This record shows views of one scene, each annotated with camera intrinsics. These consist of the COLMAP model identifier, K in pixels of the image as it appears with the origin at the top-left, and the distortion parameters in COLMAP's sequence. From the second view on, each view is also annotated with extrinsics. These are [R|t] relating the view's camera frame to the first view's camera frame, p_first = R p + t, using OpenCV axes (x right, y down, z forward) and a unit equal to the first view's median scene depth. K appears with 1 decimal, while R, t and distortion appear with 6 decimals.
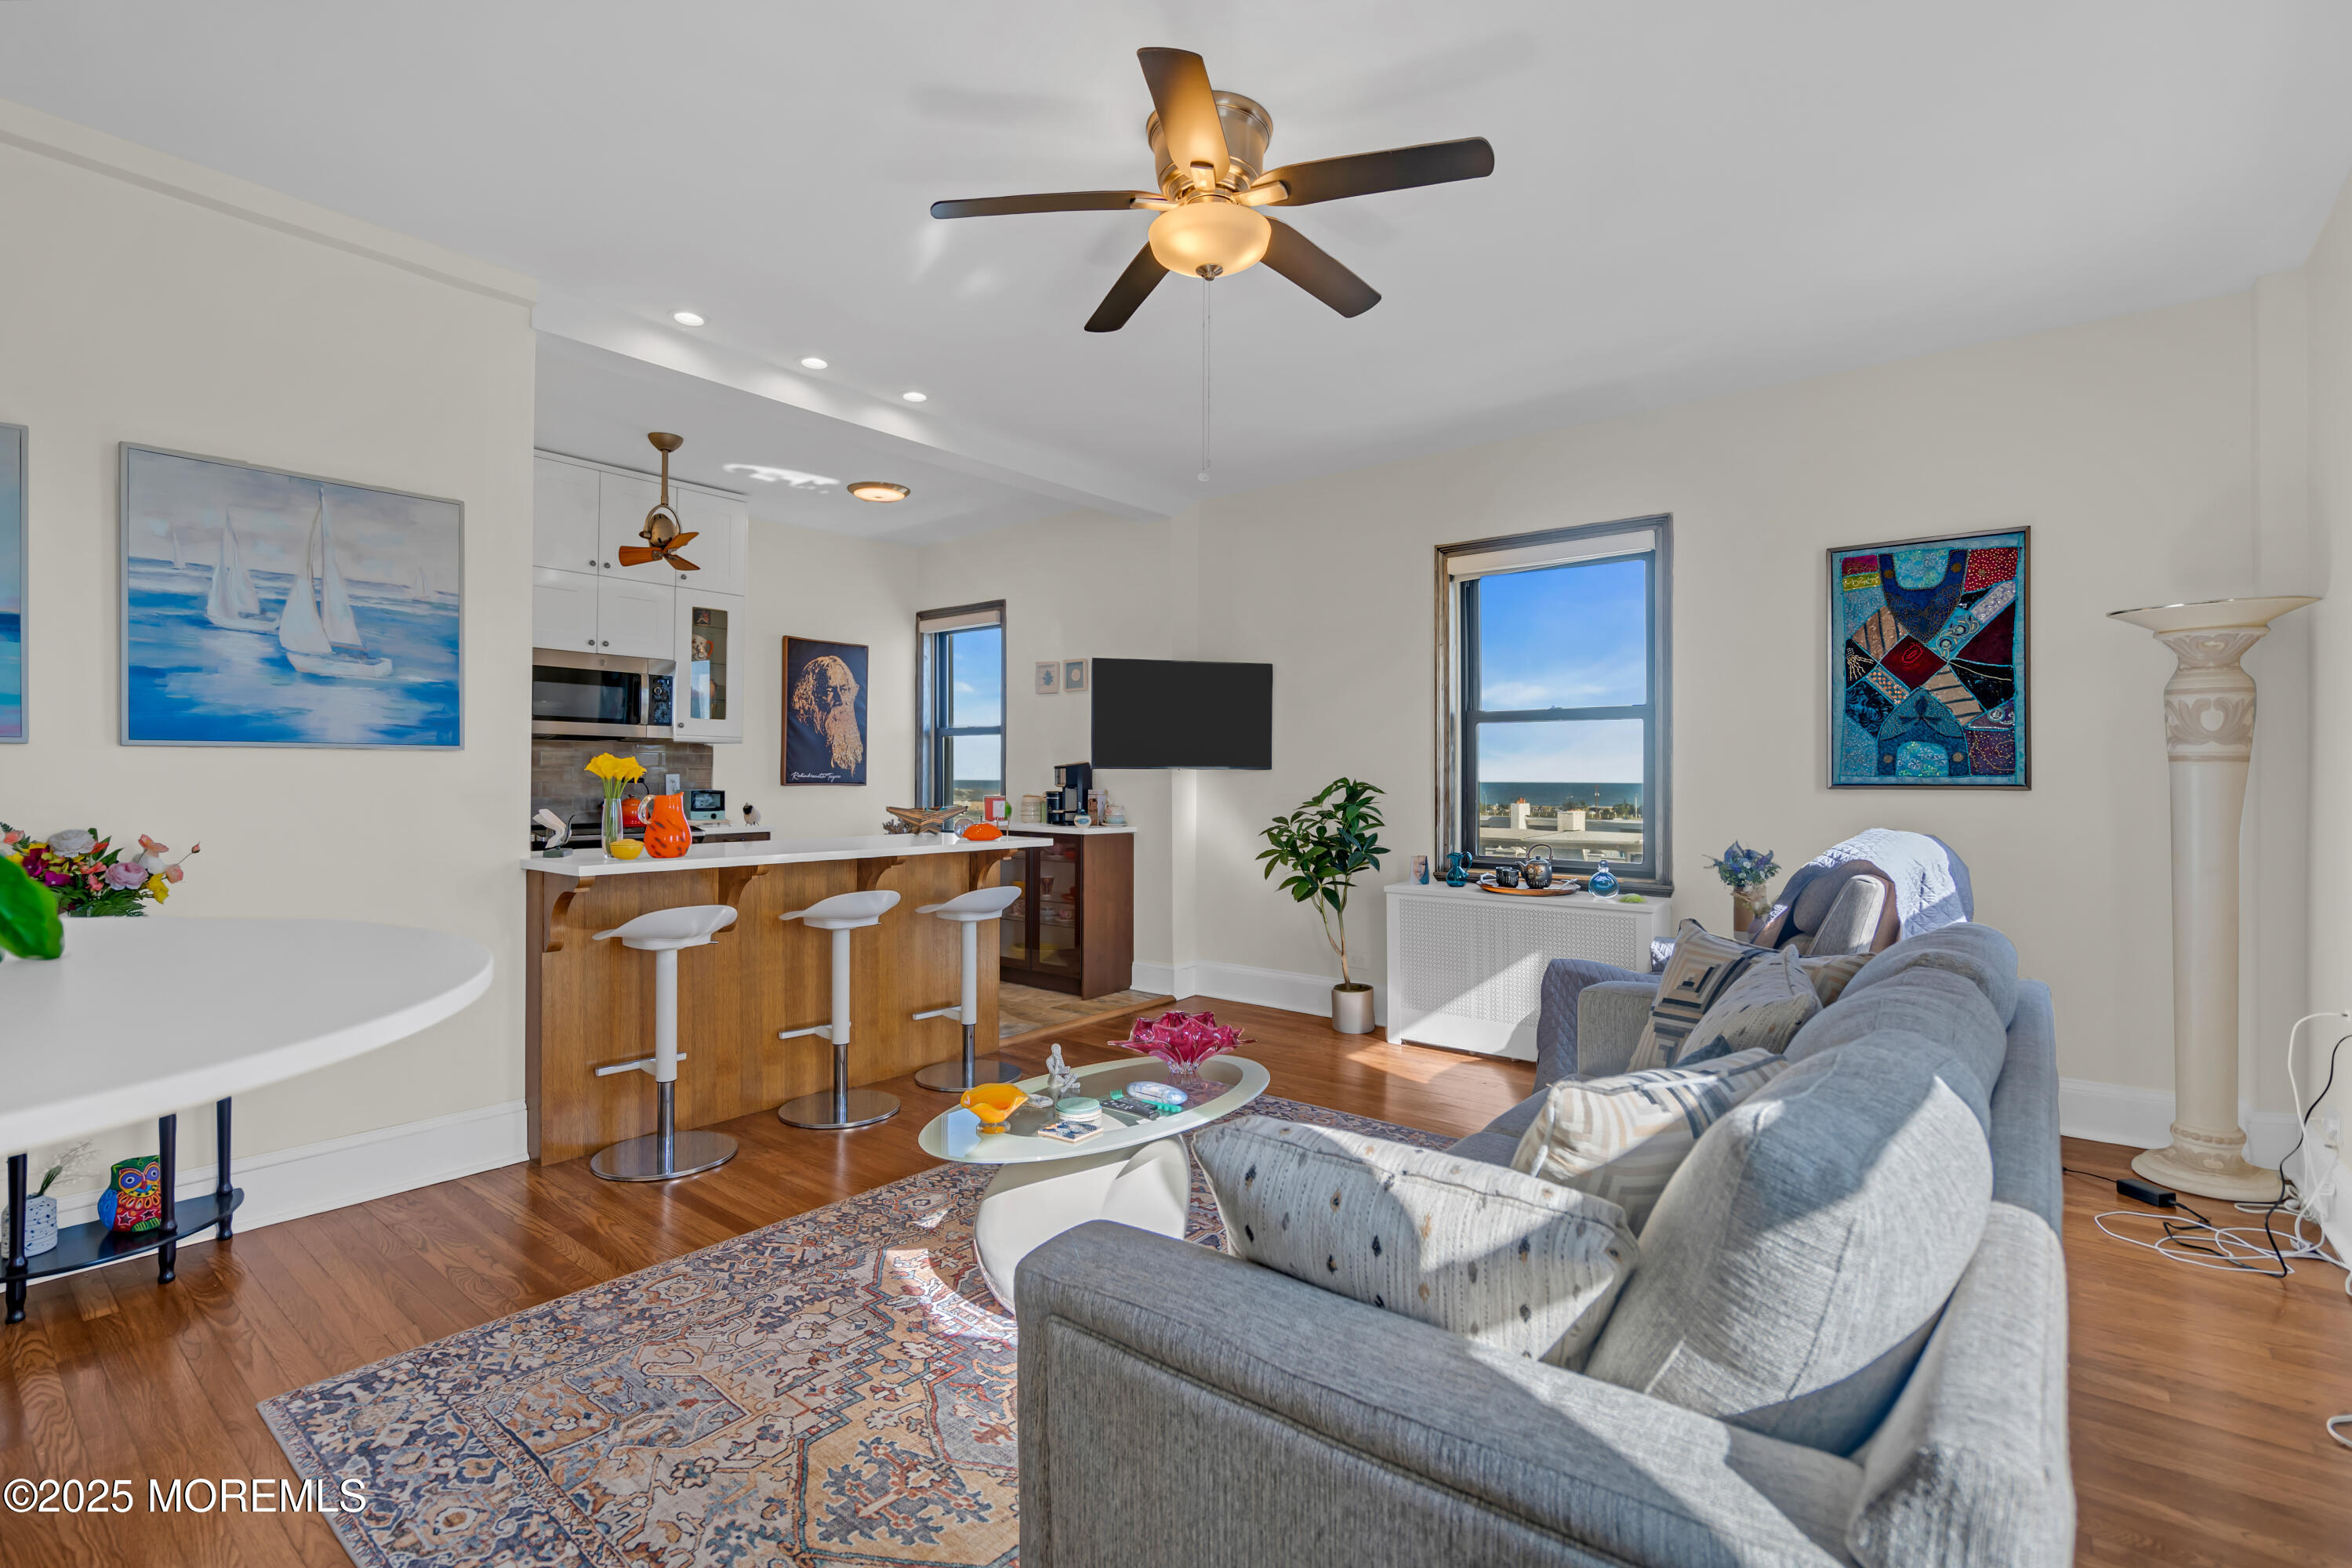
lens RADIAL K [[1077.4, 0, 1162.6], [0, 1077.4, 773.5], [0, 0, 1]] dist [-0.004068, 0.001611]
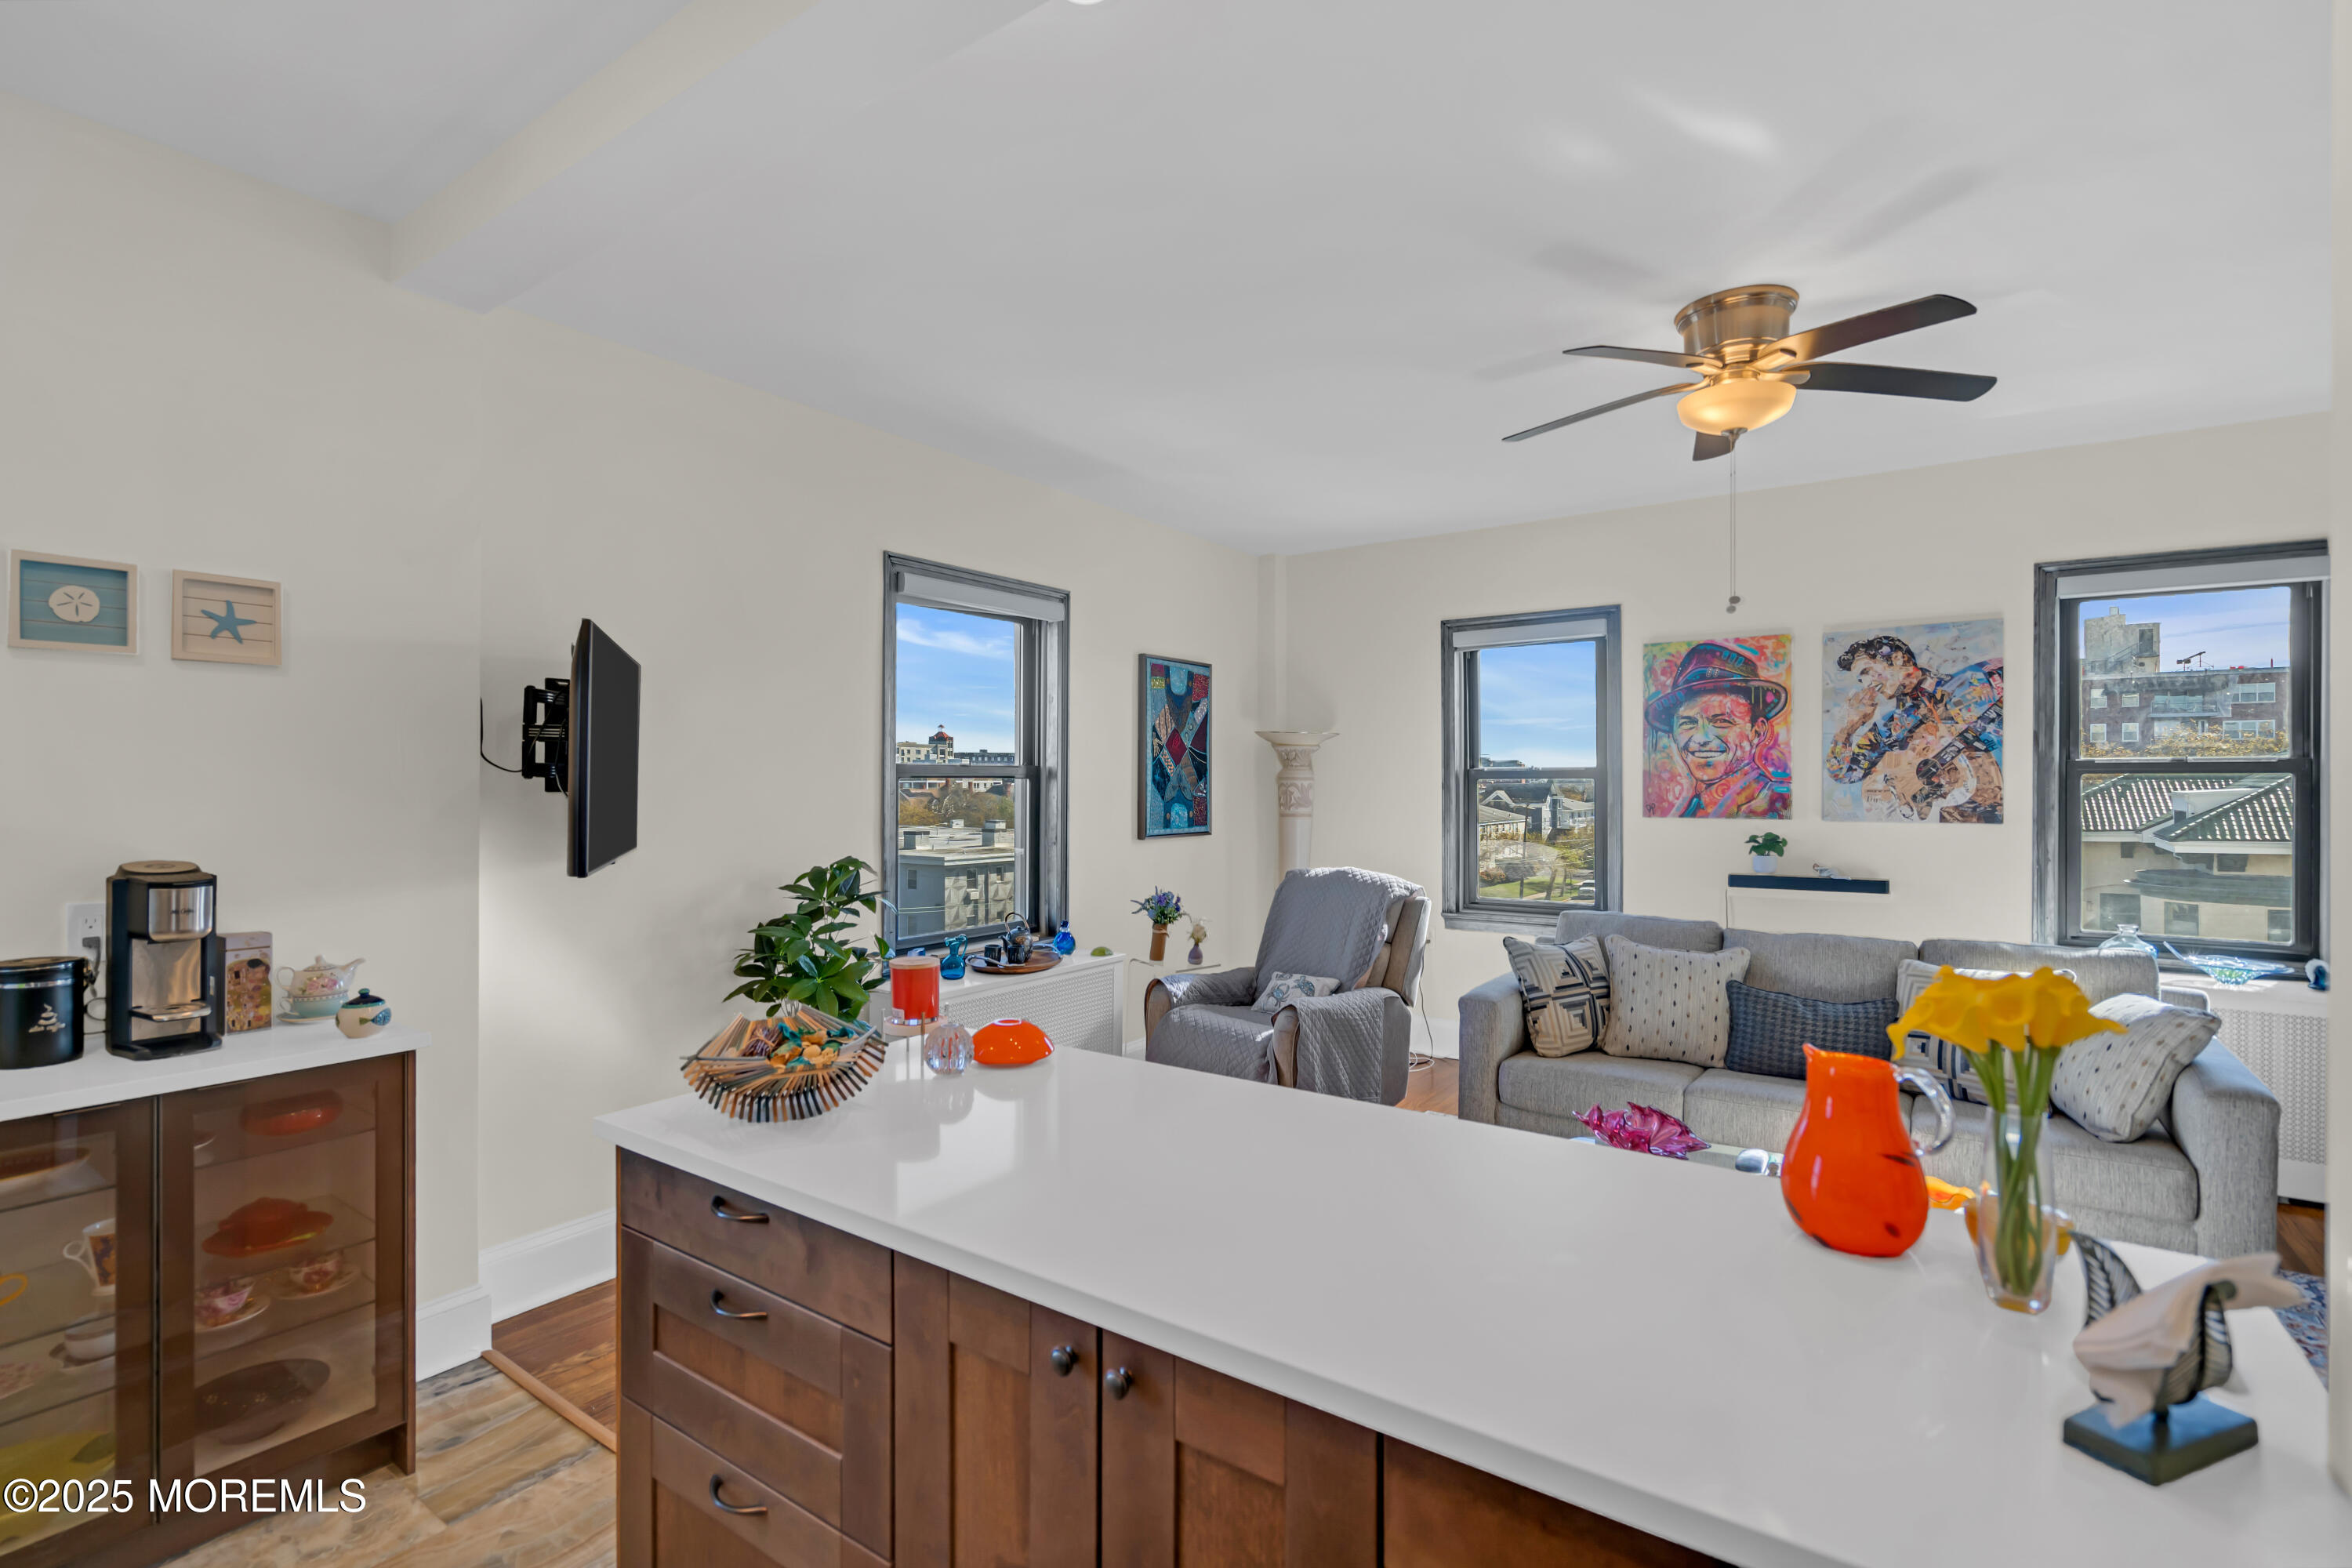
lens RADIAL K [[1077.4, 0, 1161.8], [0, 1077.4, 781.1], [0, 0, 1]] dist [-0.004068, 0.001611]
pose [[-0.066277, -0.002238, 0.997799, -0.705696], [-0.003560, 0.999992, 0.002007, -0.061453], [-0.997795, -0.003420, -0.066285, 1.115197]]
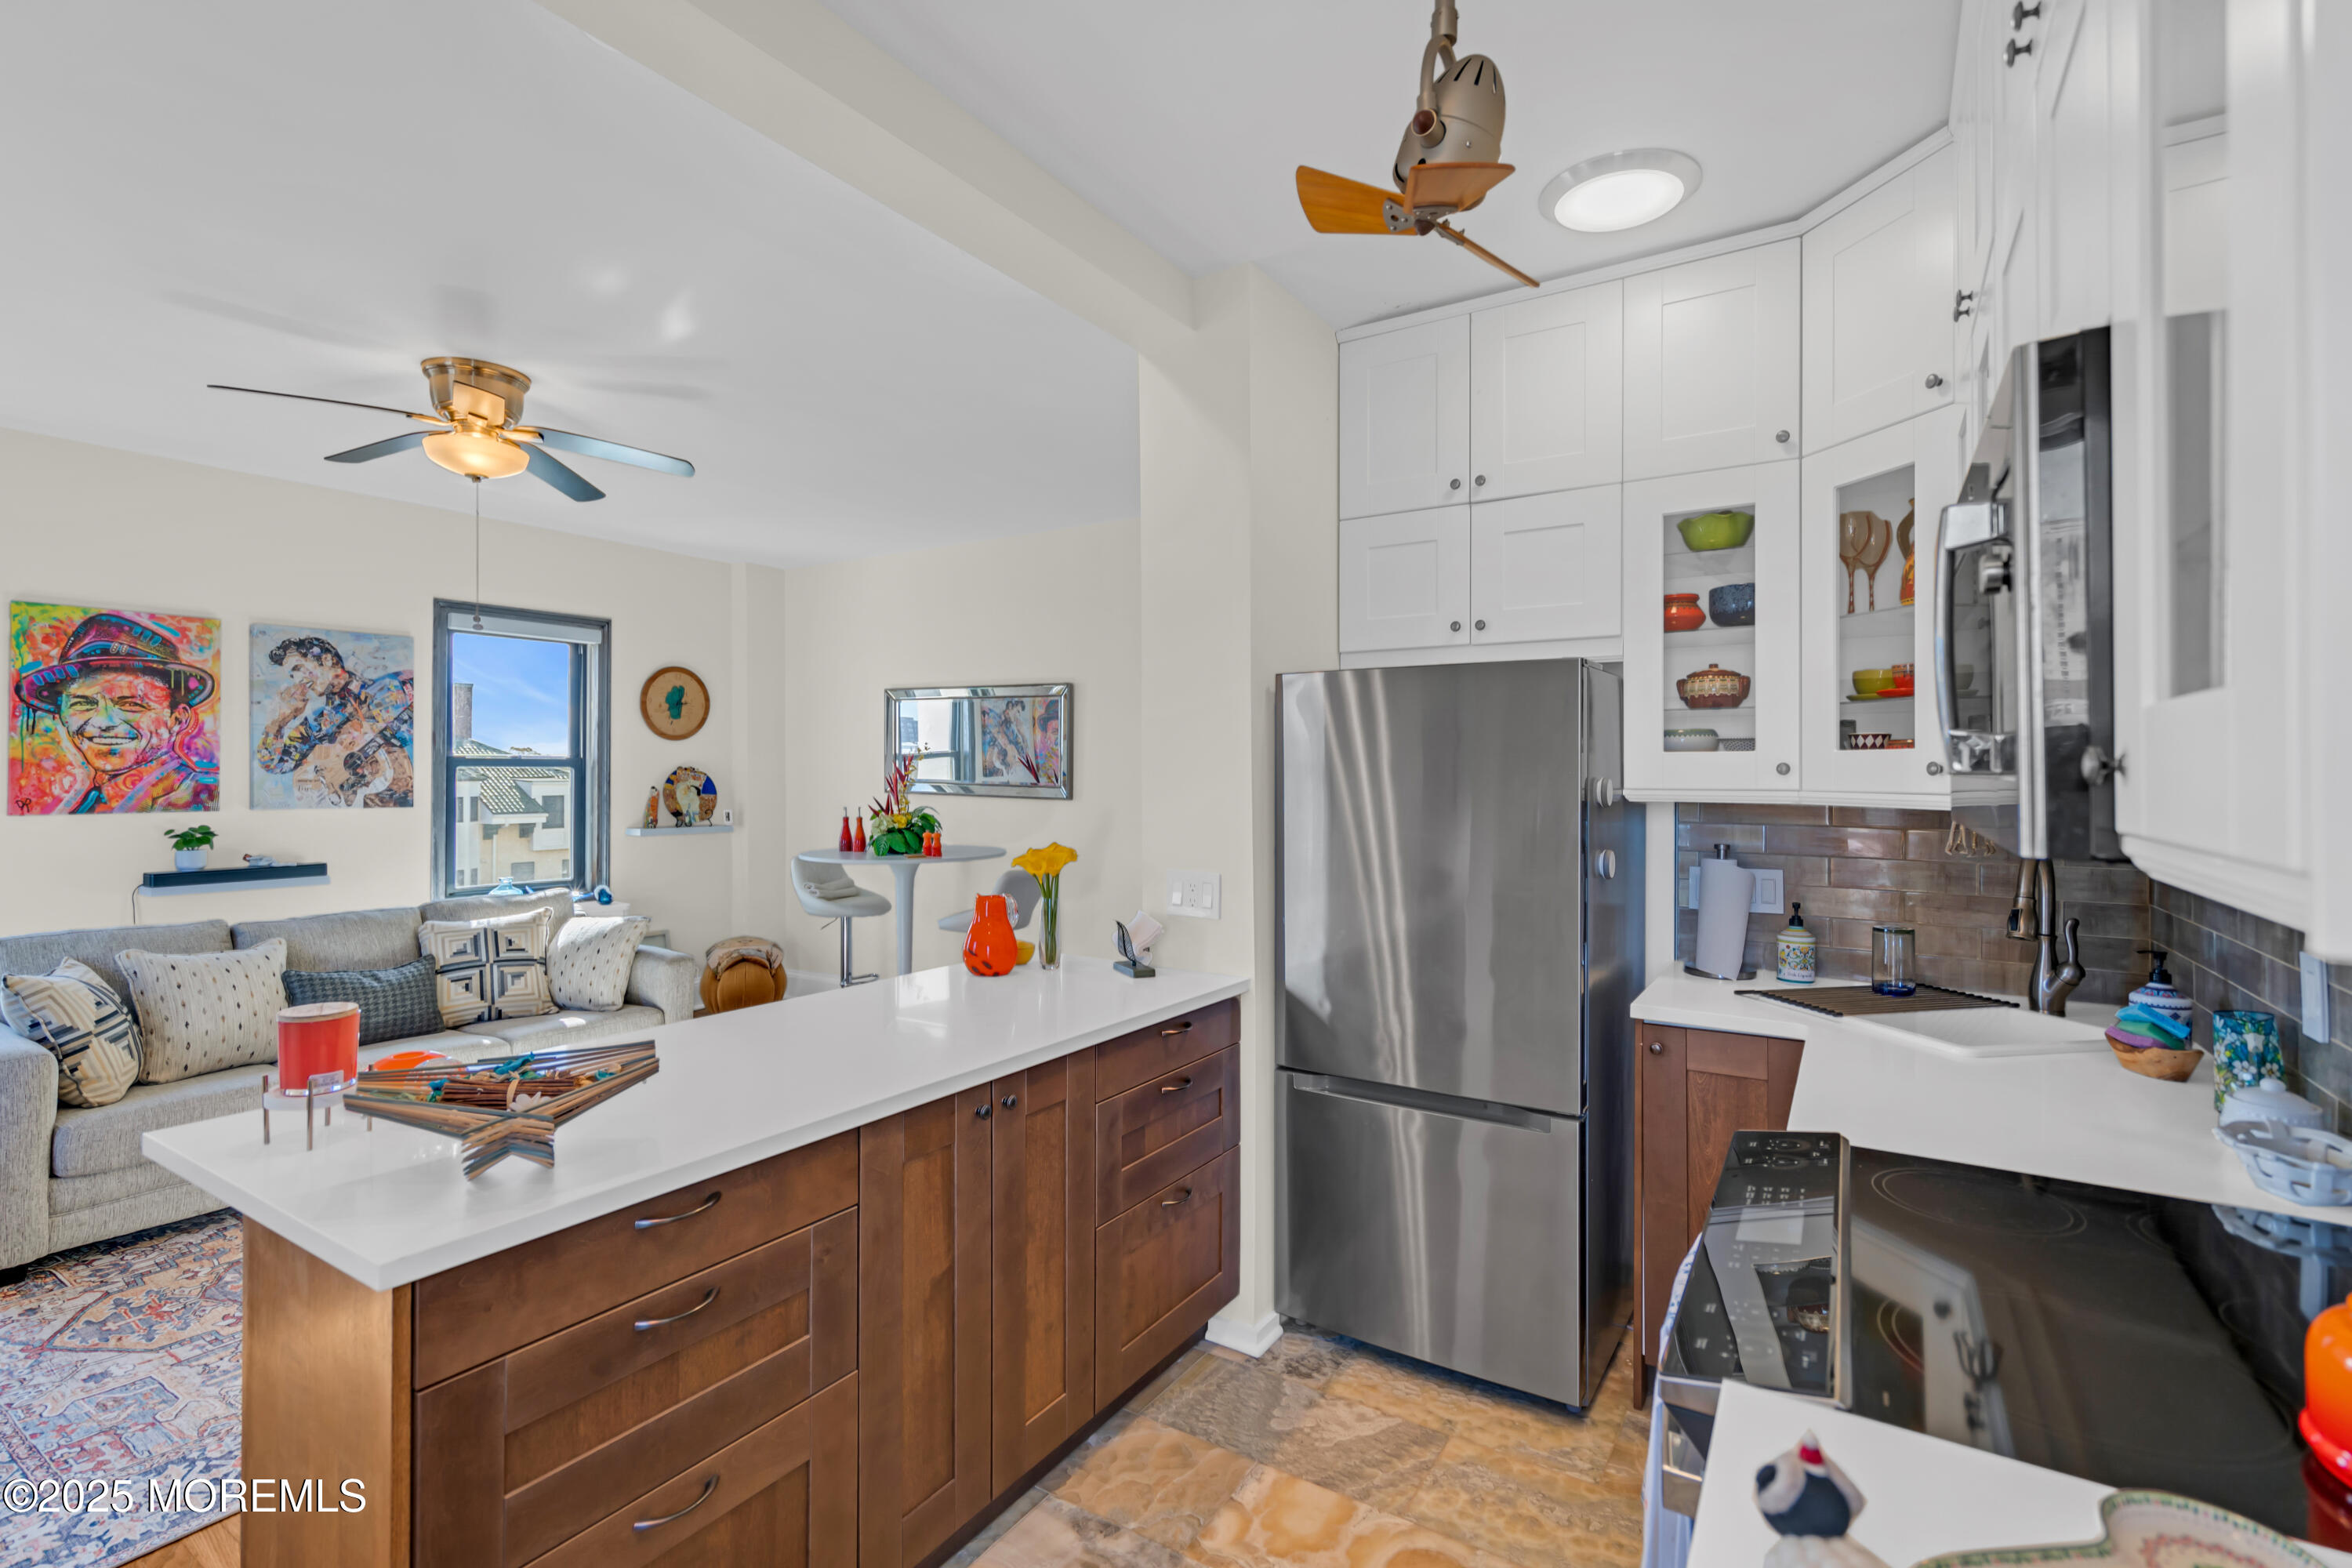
lens RADIAL K [[1077.4, 0, 1178.5], [0, 1077.4, 781.4], [0, 0, 1]] dist [-0.004068, 0.001611]
pose [[-0.993333, -0.005085, -0.115165, -0.452867], [-0.005641, 0.999974, 0.004505, -0.062019], [0.115139, 0.005125, -0.993336, 1.619592]]
